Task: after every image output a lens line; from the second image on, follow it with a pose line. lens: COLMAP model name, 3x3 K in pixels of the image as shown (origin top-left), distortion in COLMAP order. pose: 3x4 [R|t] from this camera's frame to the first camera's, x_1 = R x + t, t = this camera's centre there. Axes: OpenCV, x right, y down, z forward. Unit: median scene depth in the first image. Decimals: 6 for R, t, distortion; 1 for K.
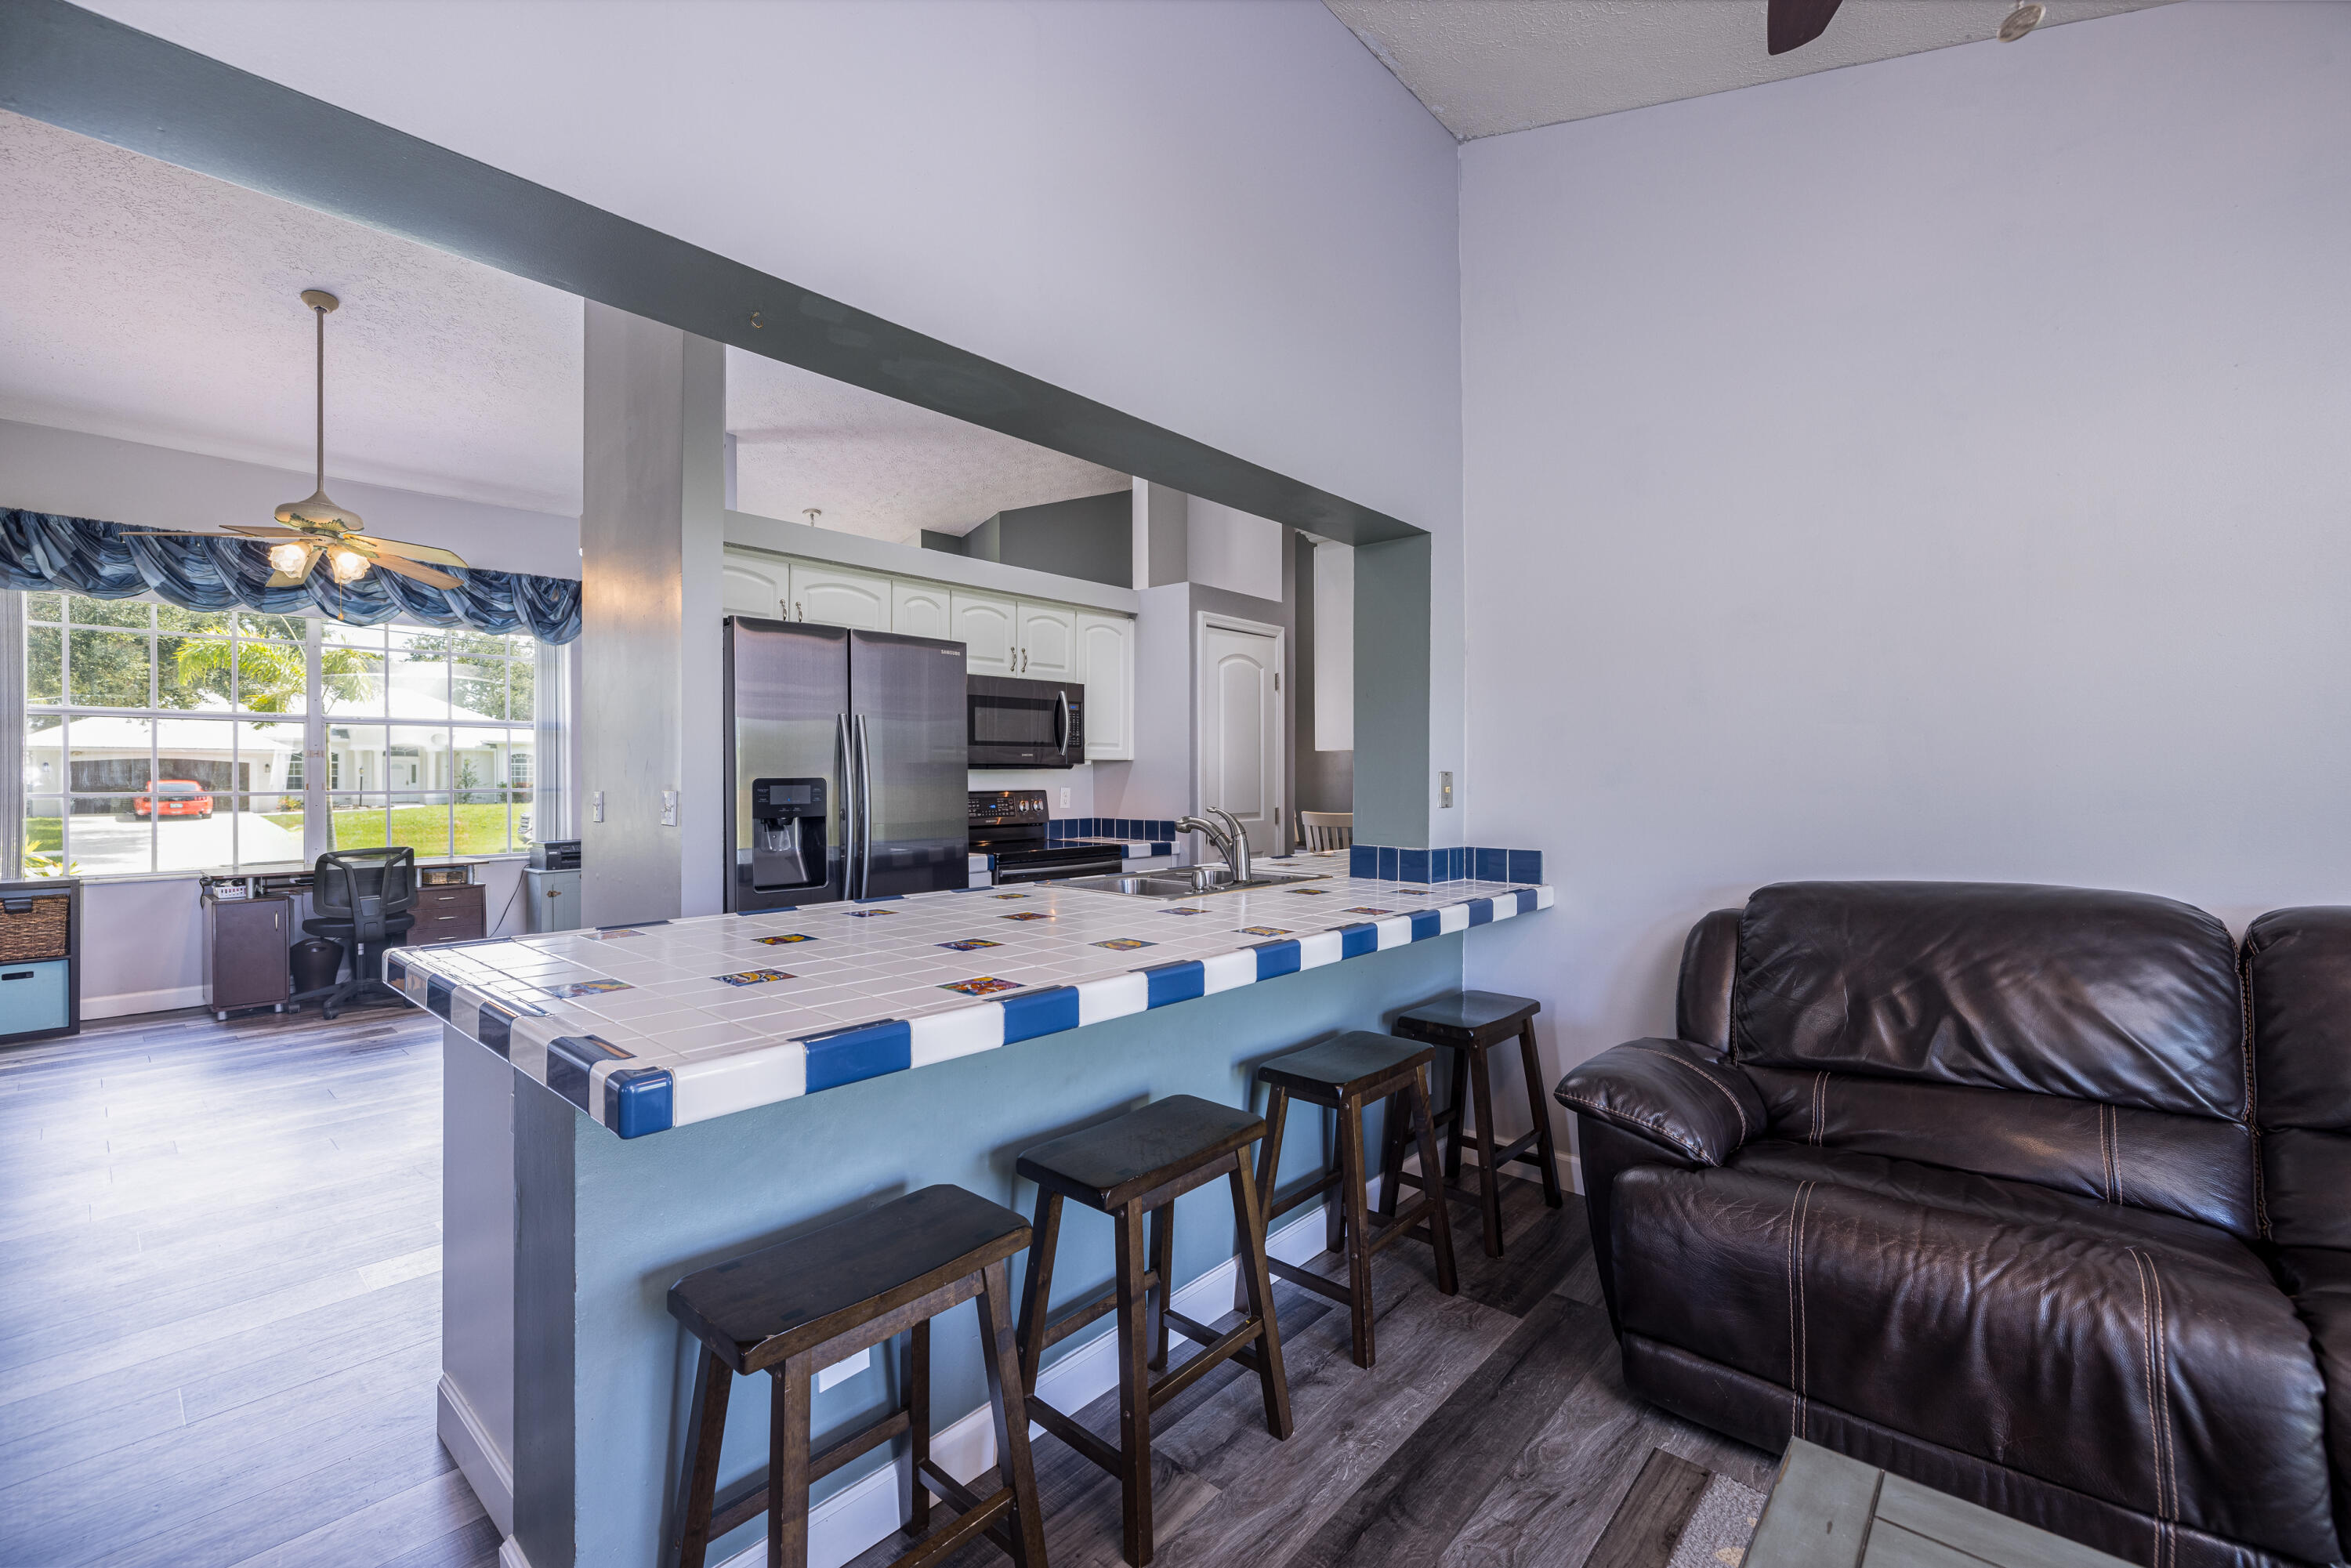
lens RADIAL K [[983.7, 0, 1174.5], [0, 983.7, 771.1], [0, 0, 1]] dist [0.000197, 0.000060]
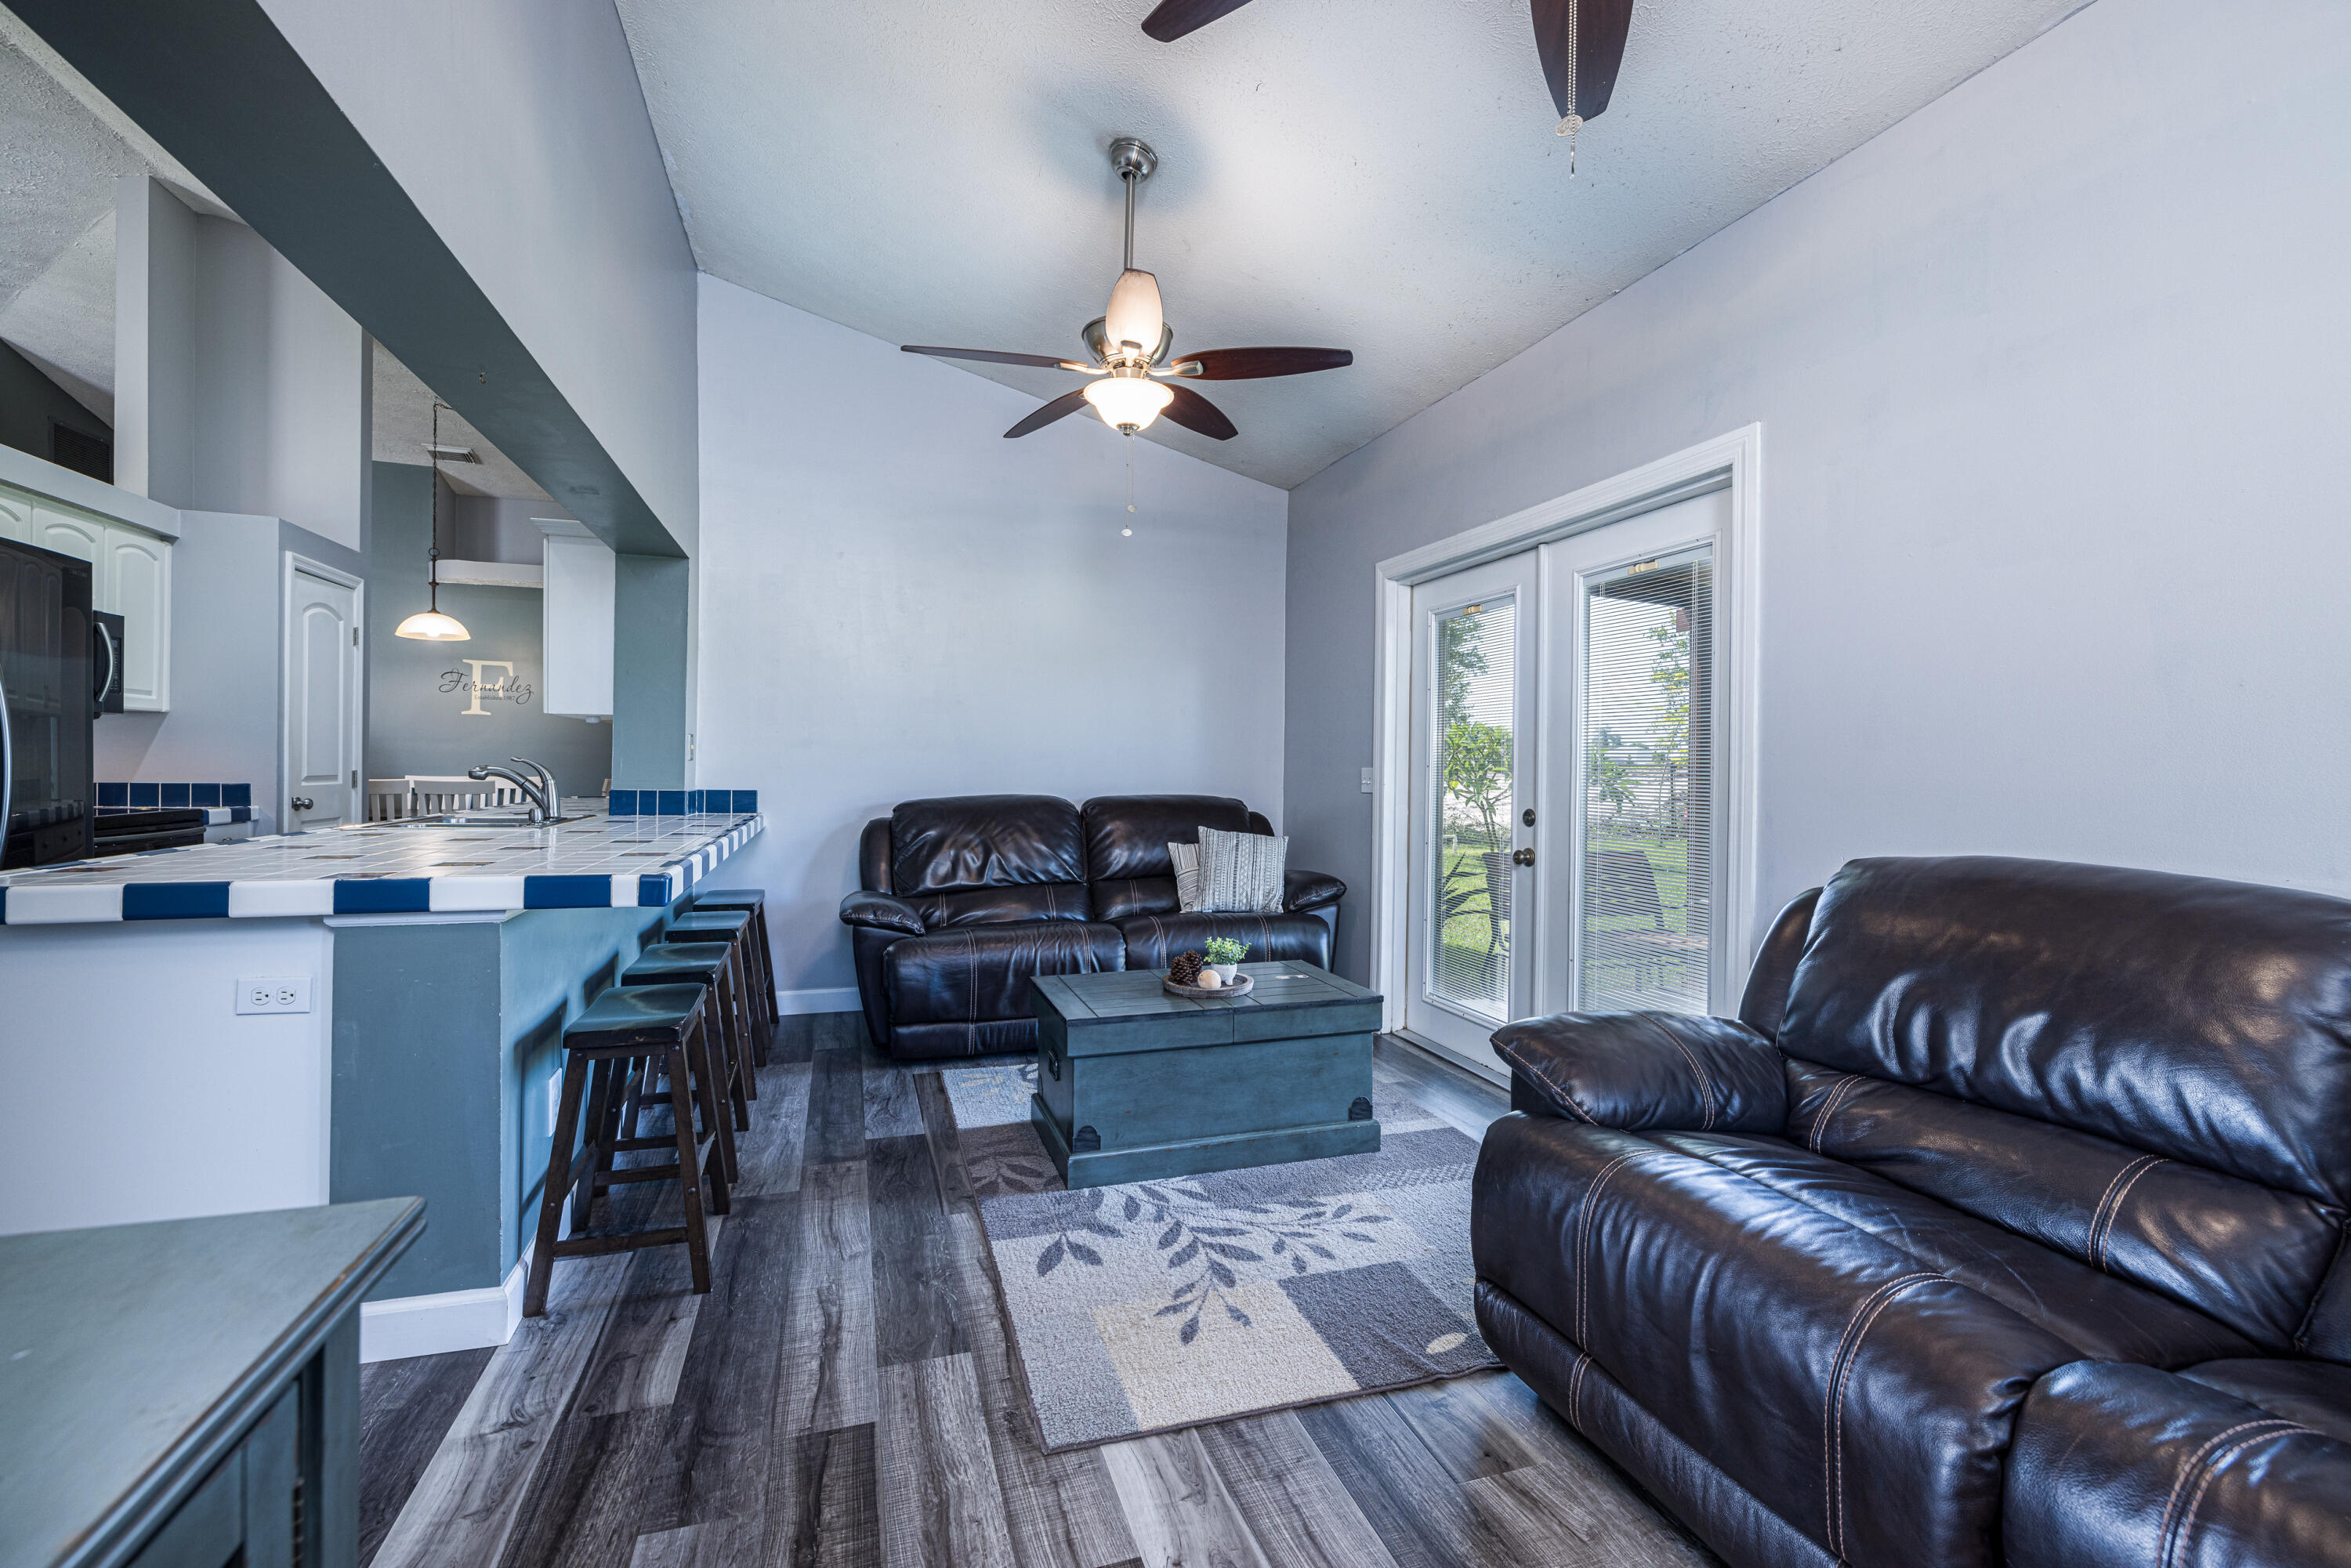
lens RADIAL K [[1004.8, 0, 1172.1], [0, 1004.8, 772.1], [0, 0, 1]] dist [-0.000206, -0.000057]
pose [[0.503790, 0.001430, 0.863825, -0.377369], [-0.017609, 0.999808, 0.008615, 0.018558], [-0.863647, -0.019552, 0.503718, -0.174829]]
